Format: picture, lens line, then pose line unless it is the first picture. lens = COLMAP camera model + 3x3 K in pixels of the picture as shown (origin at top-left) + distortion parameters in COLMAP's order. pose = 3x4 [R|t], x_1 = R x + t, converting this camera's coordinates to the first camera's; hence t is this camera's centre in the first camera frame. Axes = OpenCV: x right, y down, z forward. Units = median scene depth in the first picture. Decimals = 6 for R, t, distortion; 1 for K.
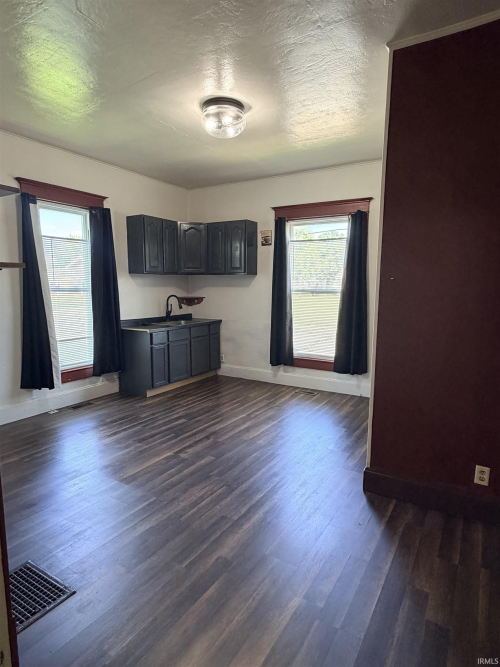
lens RADIAL K [[390.2, 0, 250.0], [0, 390.2, 333.5], [0, 0, 1]] dist [0.000655, 0.001102]
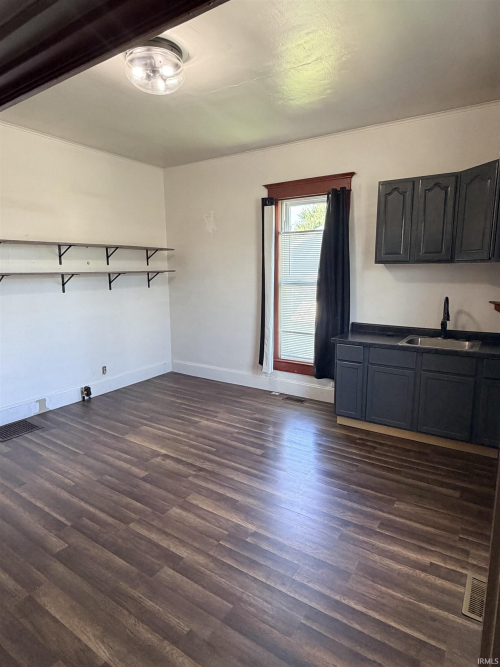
lens RADIAL K [[390.2, 0, 250.0], [0, 390.2, 333.5], [0, 0, 1]] dist [0.000655, 0.001102]
pose [[-0.047725, 0.161468, -0.985723, 0.533918], [-0.118052, 0.979020, 0.166086, -0.133865], [0.991860, 0.124293, -0.027662, 0.898330]]
